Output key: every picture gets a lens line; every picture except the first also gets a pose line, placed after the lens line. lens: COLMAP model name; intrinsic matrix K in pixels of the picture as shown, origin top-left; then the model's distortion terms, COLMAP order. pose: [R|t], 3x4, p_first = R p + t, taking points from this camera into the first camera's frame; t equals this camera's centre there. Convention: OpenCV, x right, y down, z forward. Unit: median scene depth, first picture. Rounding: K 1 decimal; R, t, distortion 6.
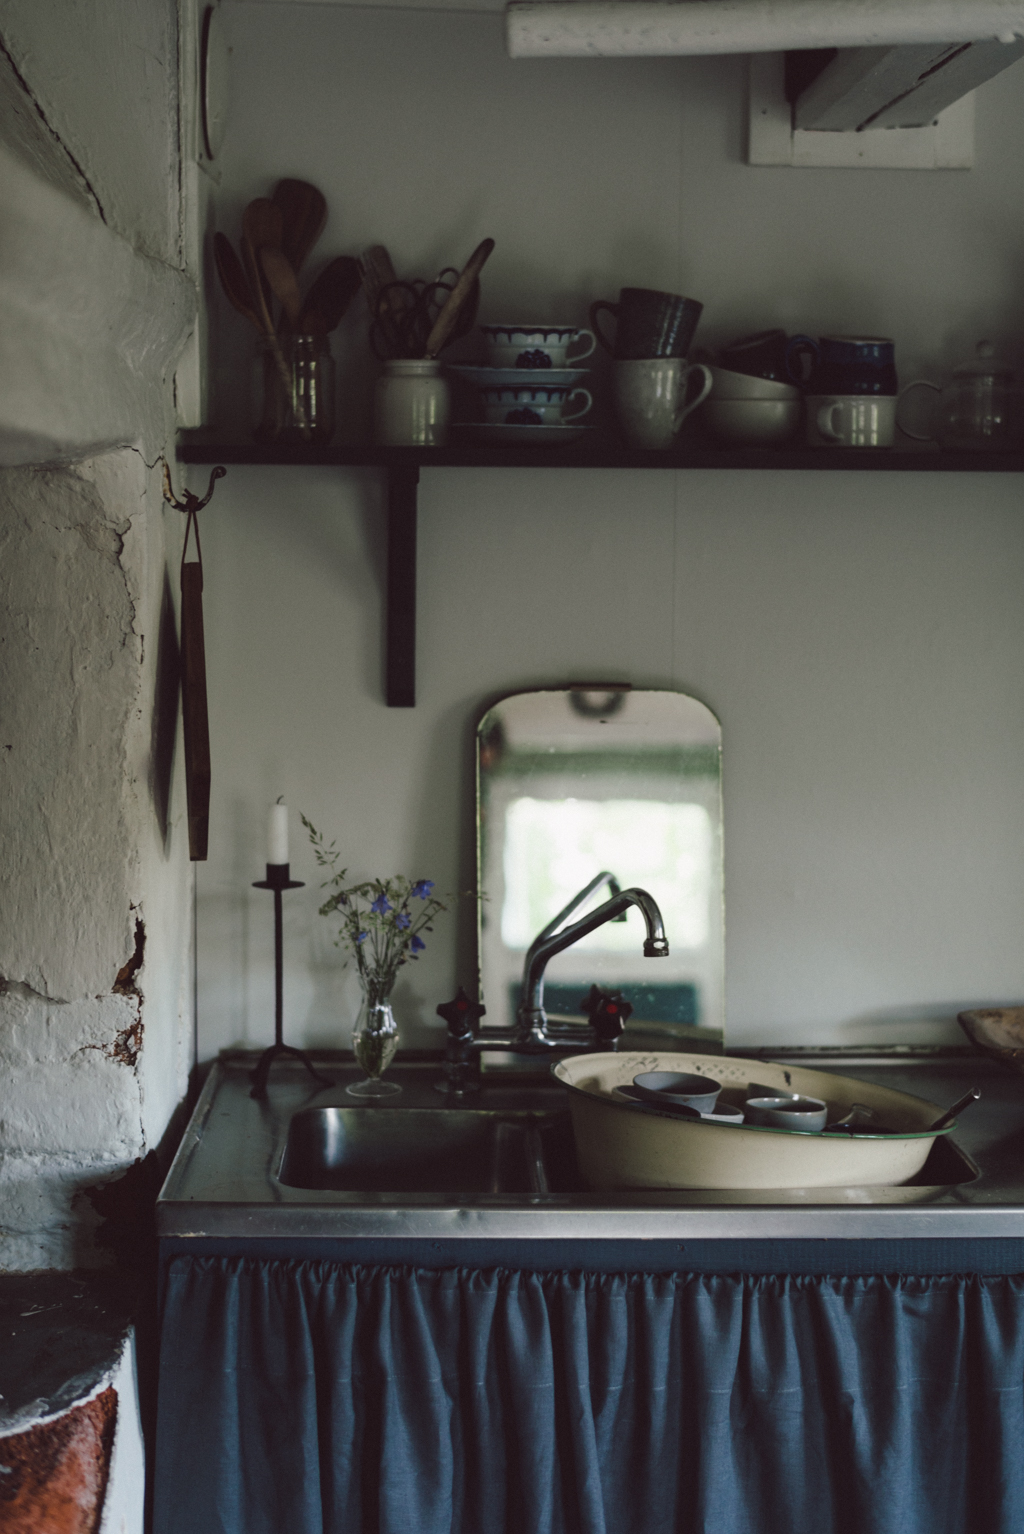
lens RADIAL K [[2518.4, 0, 512.0], [0, 2518.4, 767.0], [0, 0, 1]] dist [-0.019963, -0.003662]
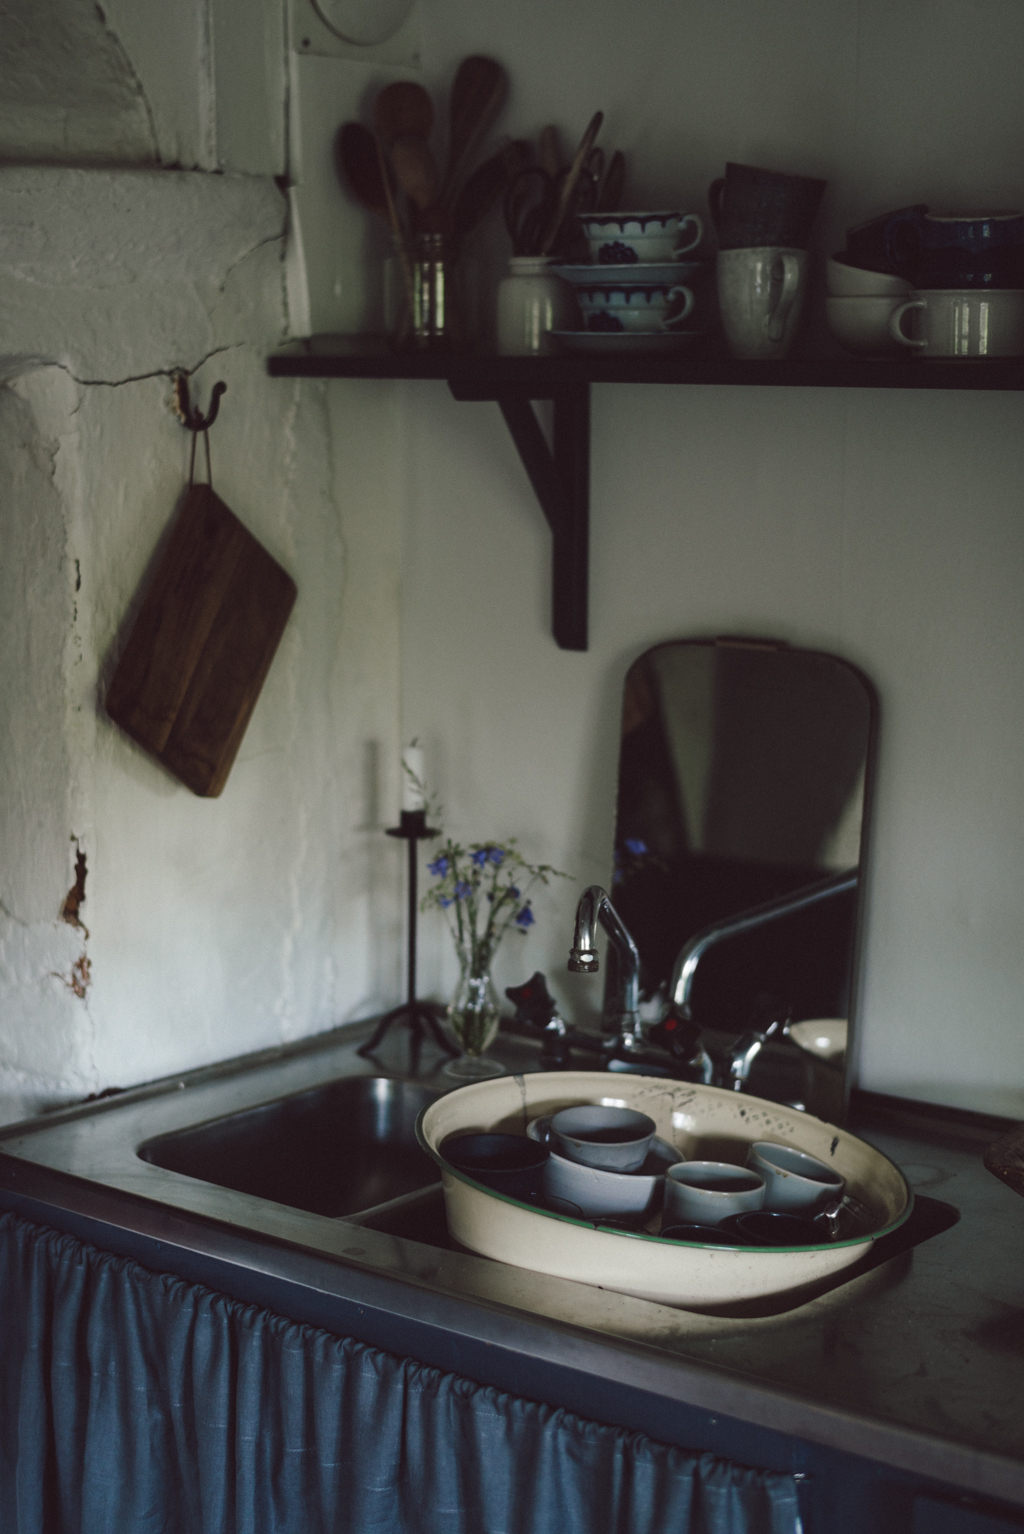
lens RADIAL K [[2518.4, 0, 512.0], [0, 2518.4, 767.0], [0, 0, 1]] dist [-0.019963, -0.003662]
pose [[0.773552, 0.101611, -0.625533, 0.520886], [-0.068806, 0.994693, 0.076489, -0.051400], [0.629986, -0.016128, 0.776439, 0.311814]]
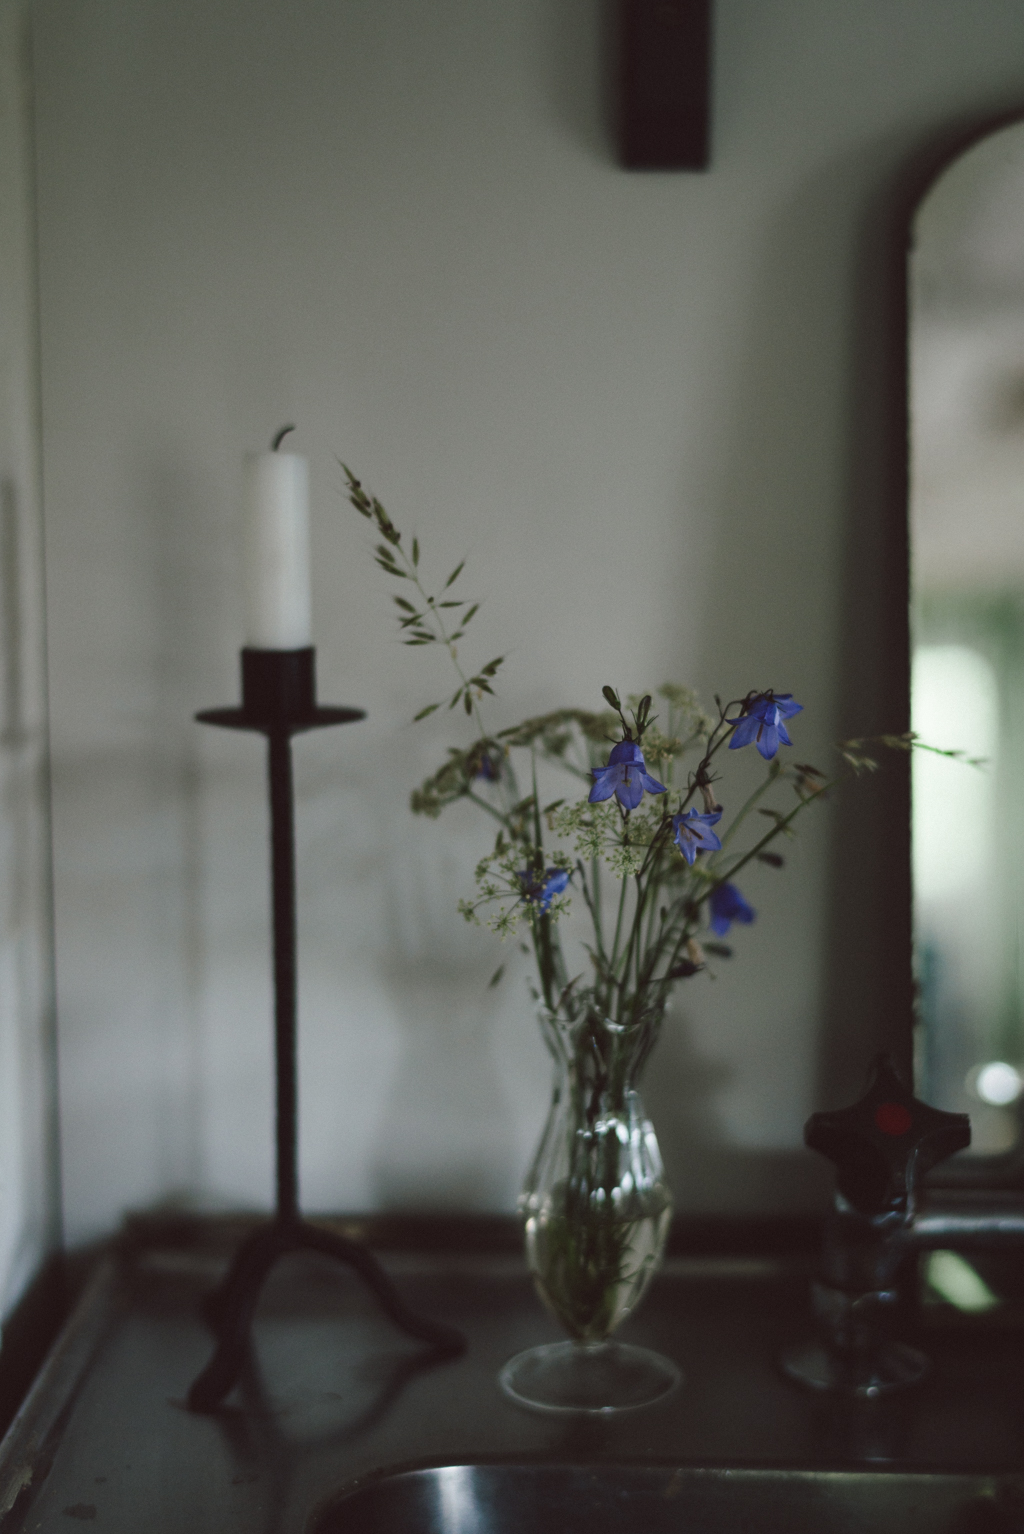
lens RADIAL K [[2531.9, 0, 512.0], [0, 2531.9, 767.0], [0, 0, 1]] dist [-0.487147, -0.005432]
pose [[0.998729, 0.000147, -0.050411, -0.050185], [0.001694, 0.999333, 0.036485, 0.043116], [0.050383, -0.036524, 0.998062, 0.713317]]
